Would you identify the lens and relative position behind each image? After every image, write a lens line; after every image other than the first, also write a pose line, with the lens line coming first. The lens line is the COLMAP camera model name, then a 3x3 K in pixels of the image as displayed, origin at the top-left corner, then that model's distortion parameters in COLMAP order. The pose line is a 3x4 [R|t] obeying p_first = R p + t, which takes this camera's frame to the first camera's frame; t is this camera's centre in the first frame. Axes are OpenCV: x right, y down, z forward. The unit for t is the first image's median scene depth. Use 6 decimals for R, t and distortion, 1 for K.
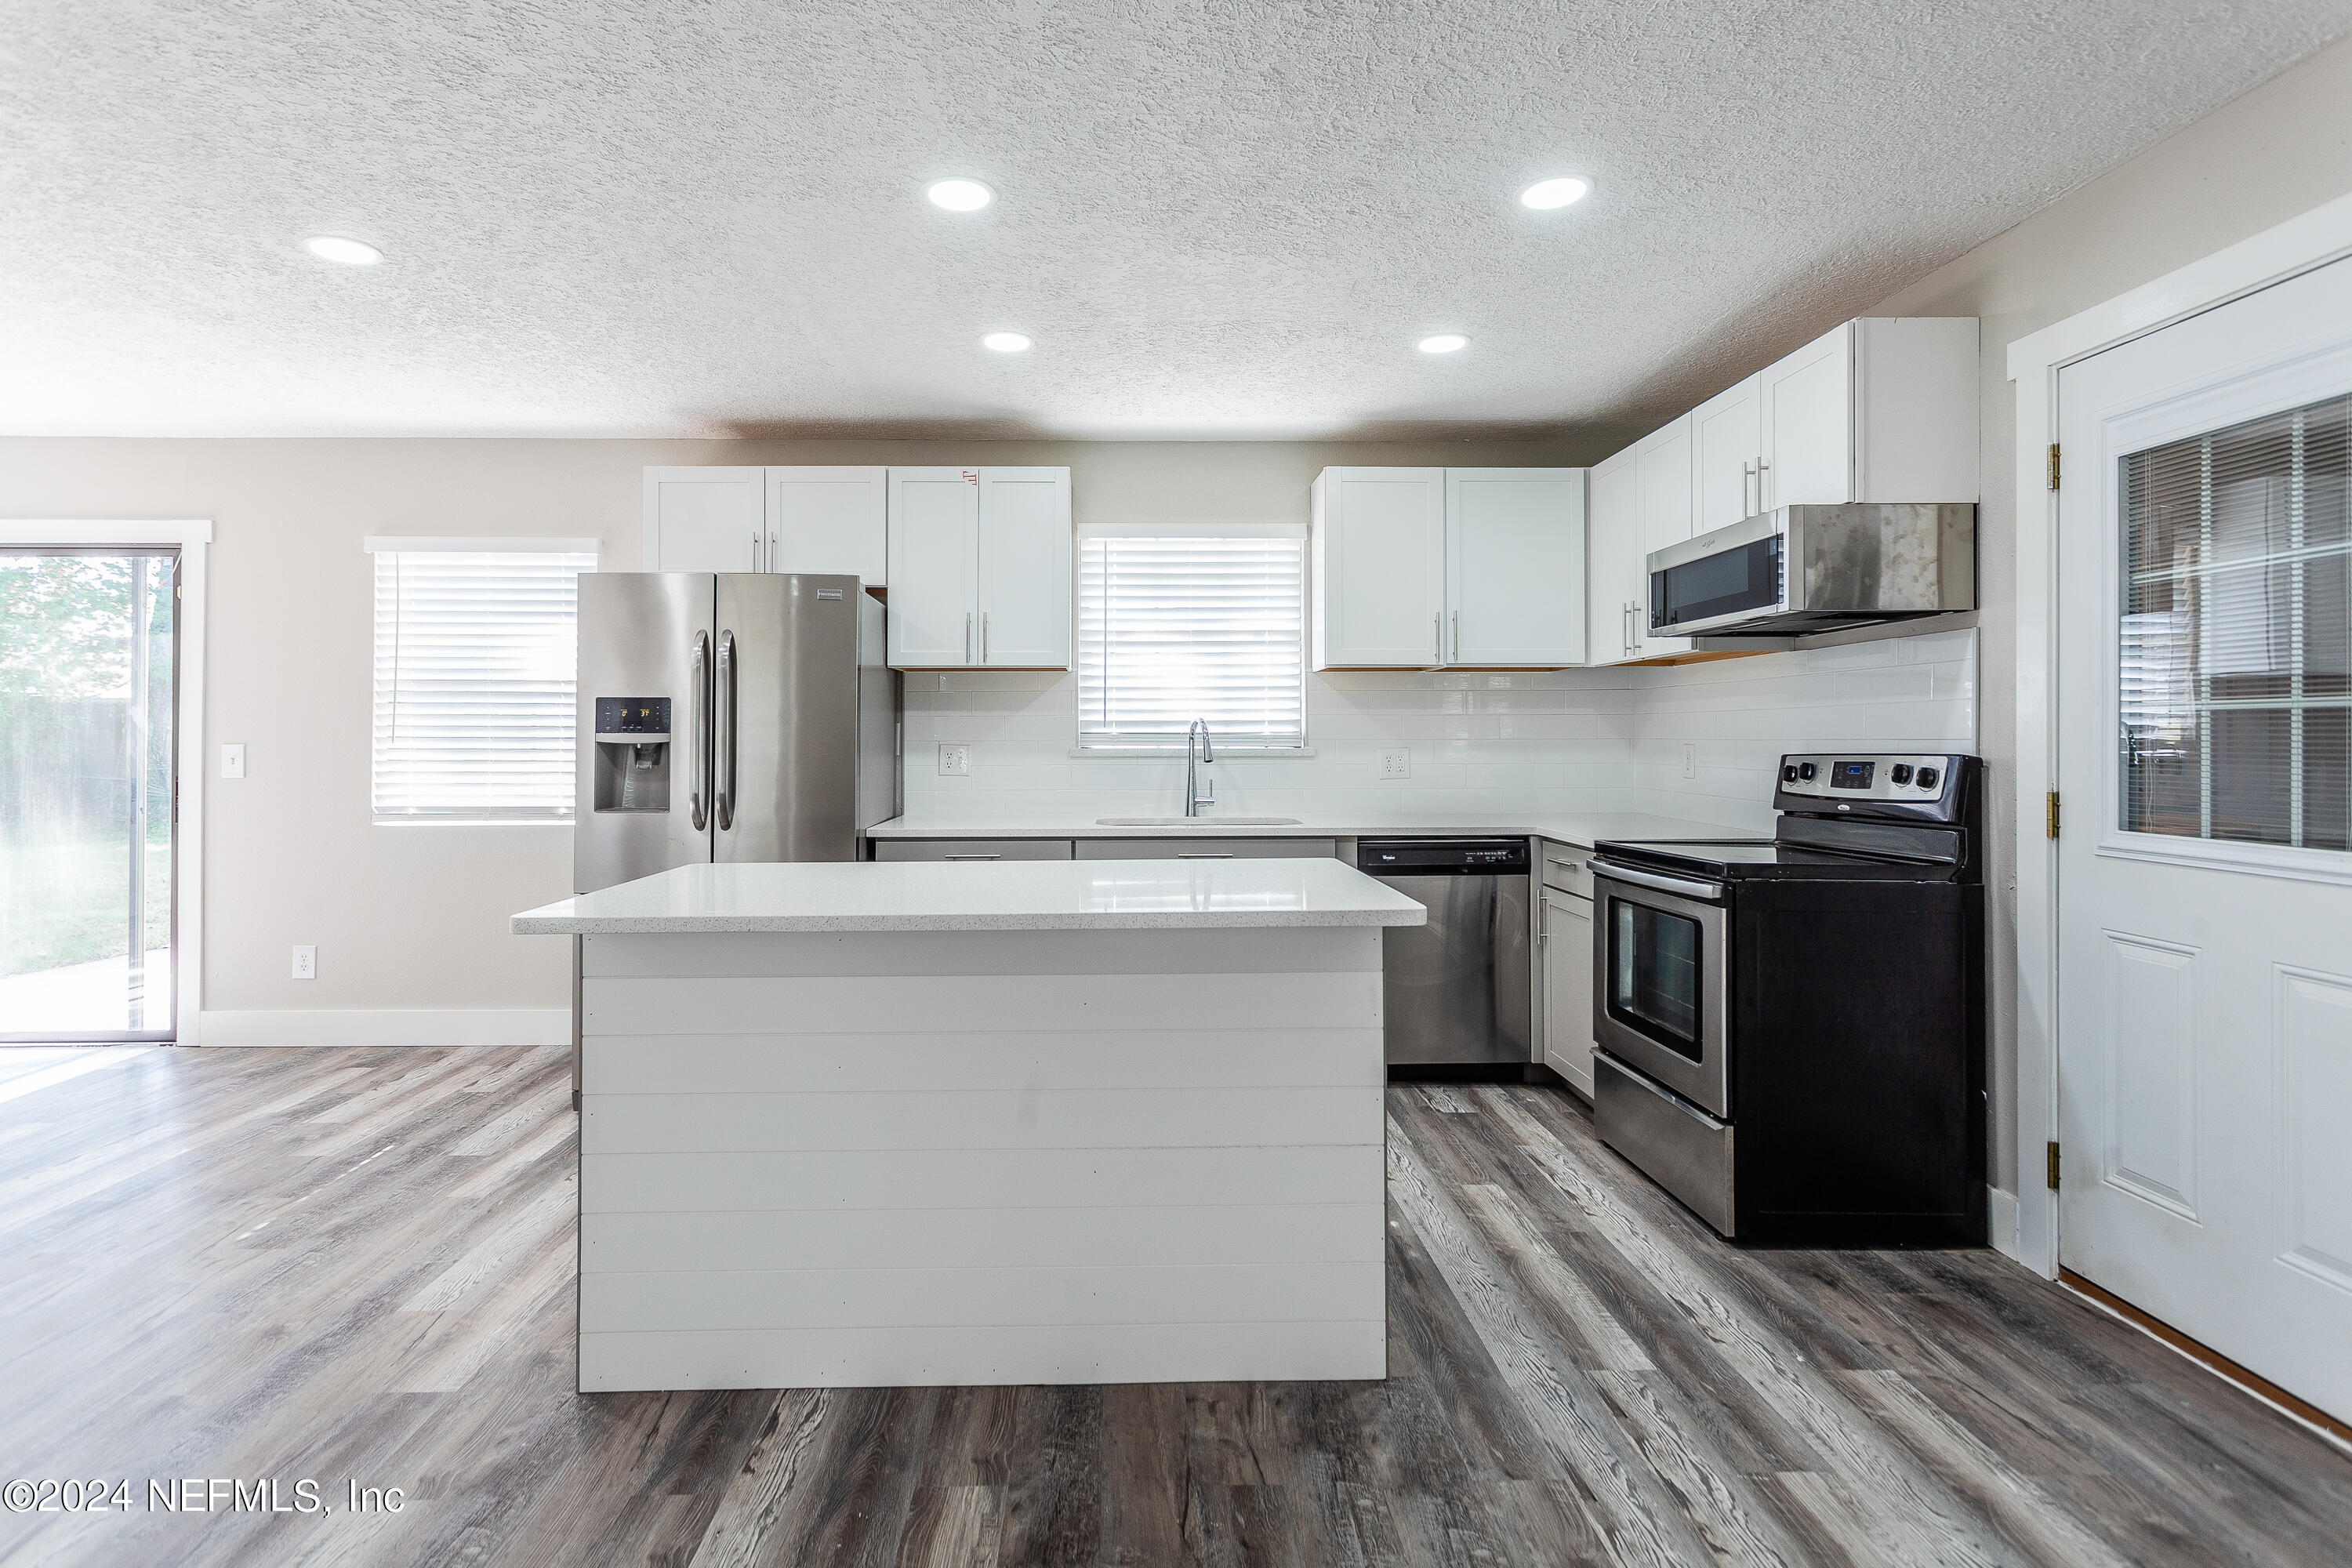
lens RADIAL K [[1141.7, 0, 1171.7], [0, 1141.7, 728.0], [0, 0, 1]] dist [0.005844, 0.000101]
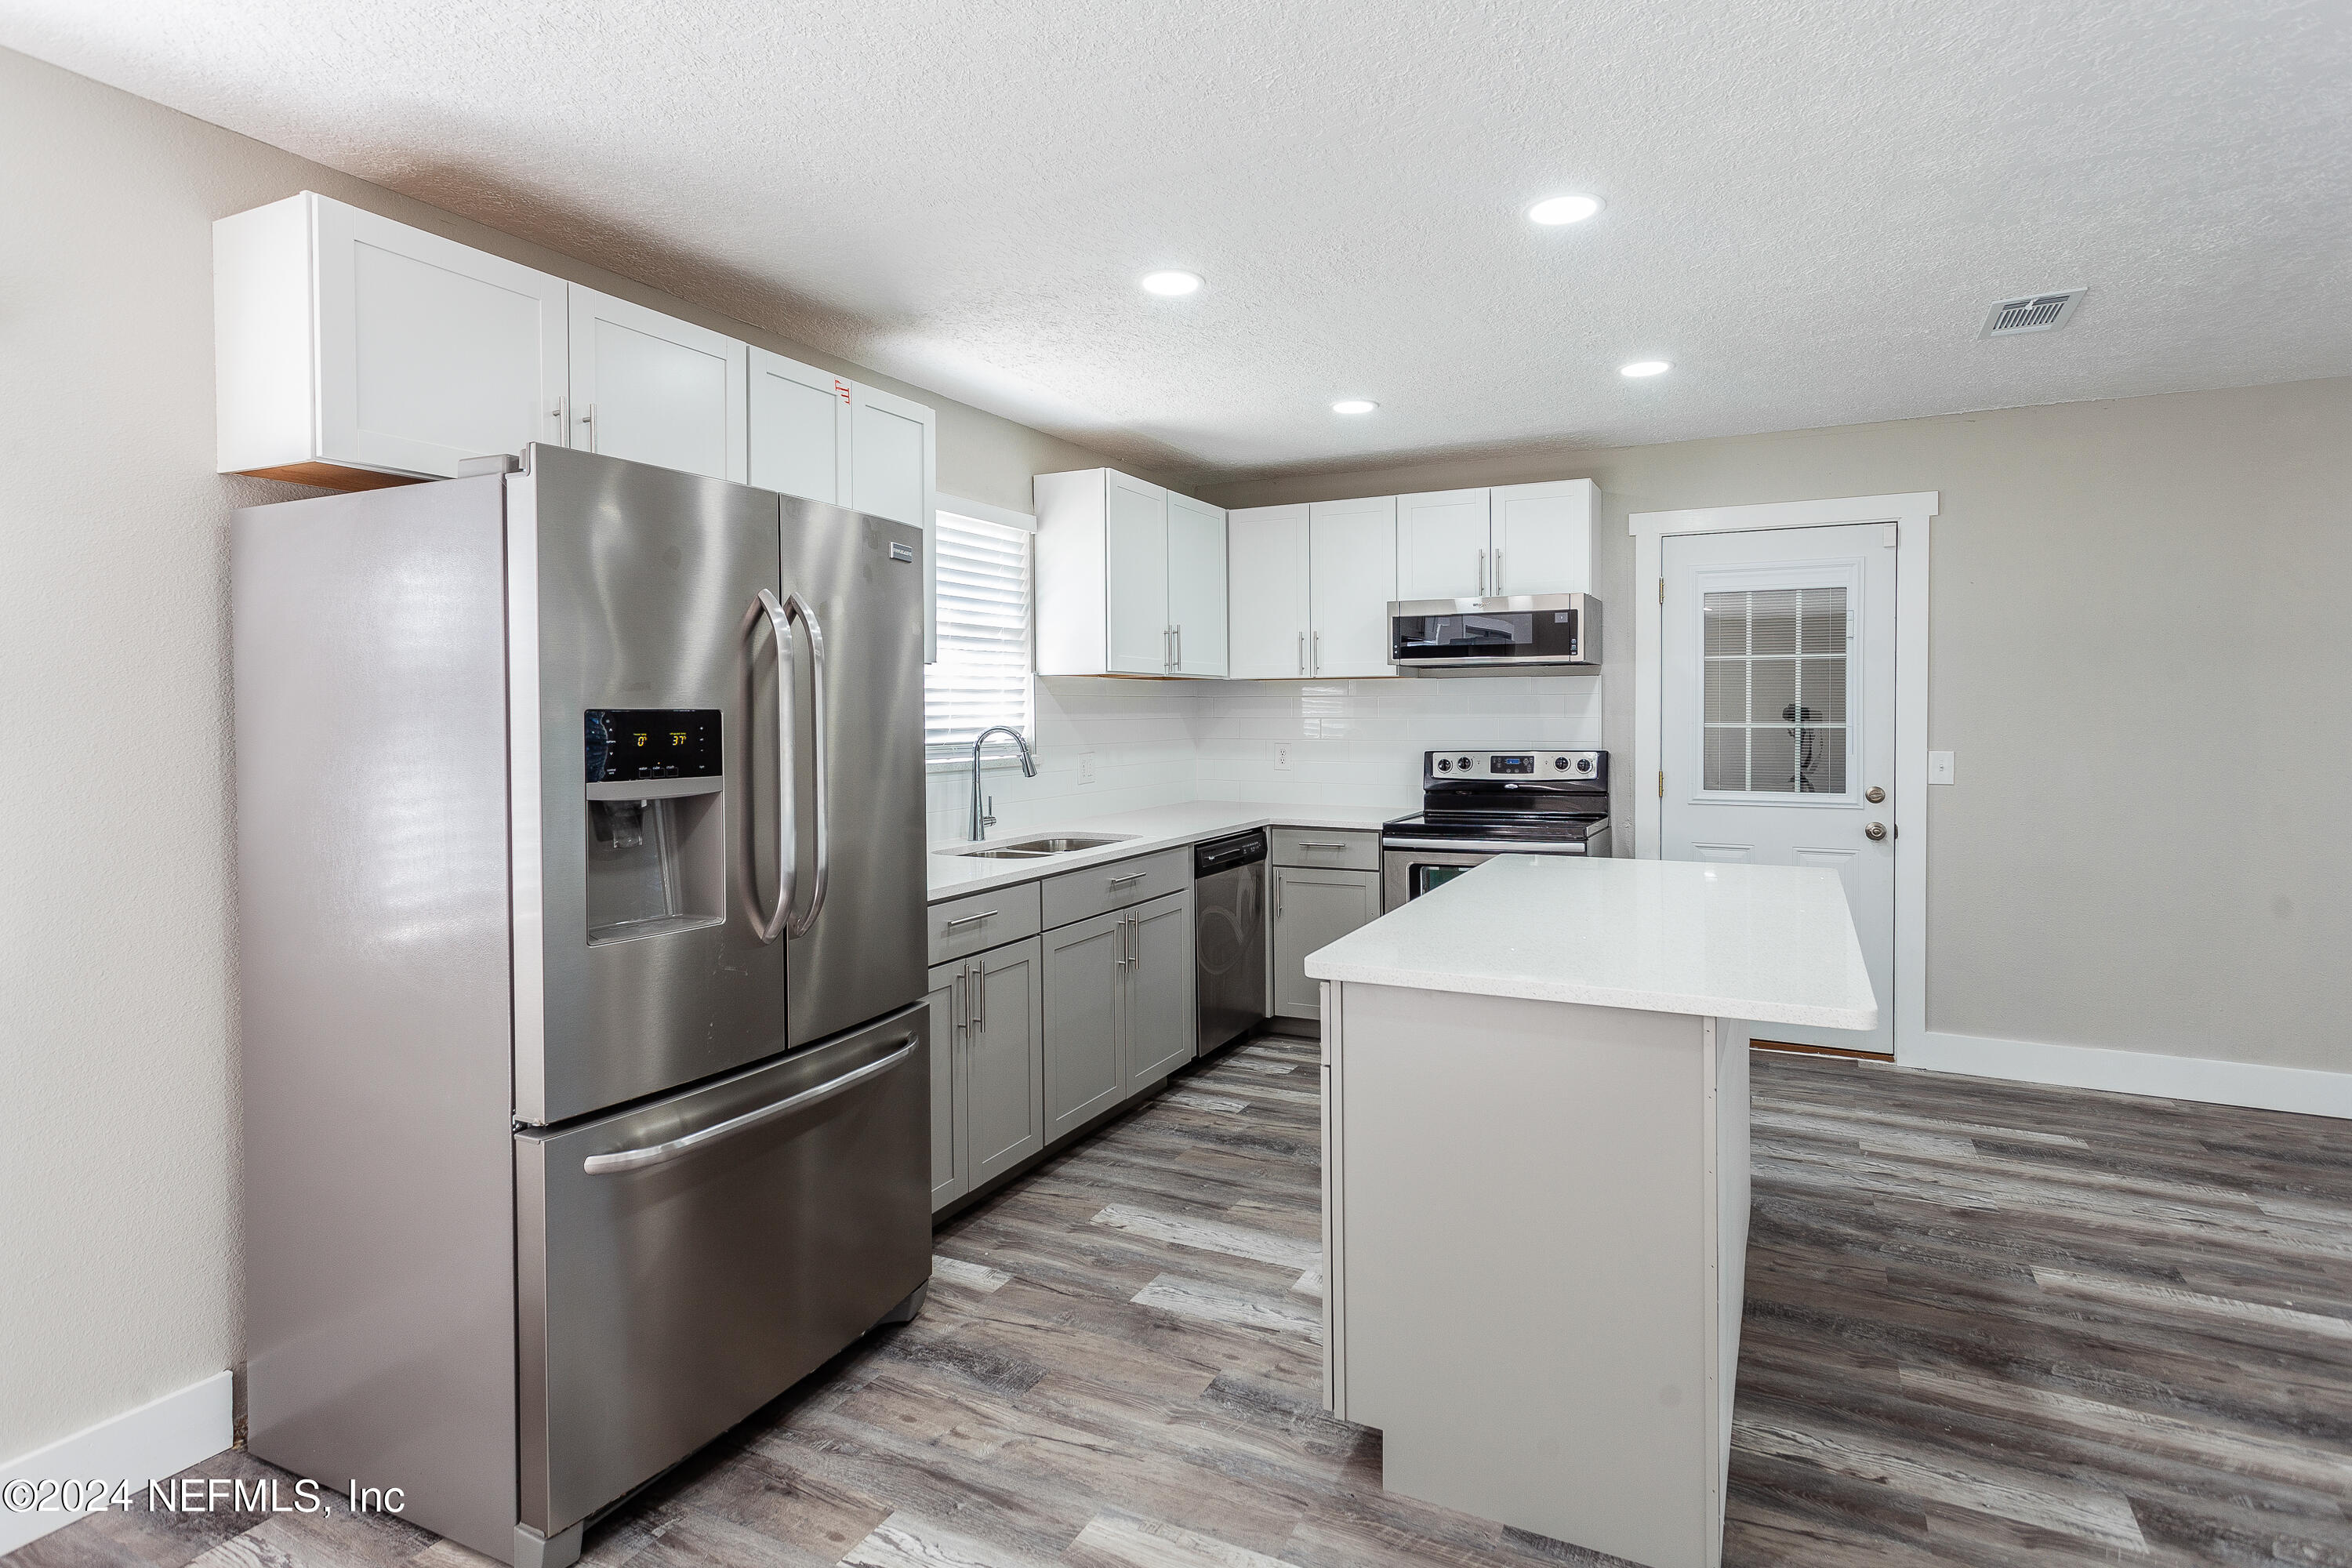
lens RADIAL K [[1141.7, 0, 1196.0], [0, 1141.7, 734.3], [0, 0, 1]] dist [0.005844, 0.000101]
pose [[0.477312, -0.016200, 0.878585, -0.953338], [-0.001744, 0.999811, 0.019383, -0.030094], [-0.878732, -0.010784, 0.477193, 0.640977]]
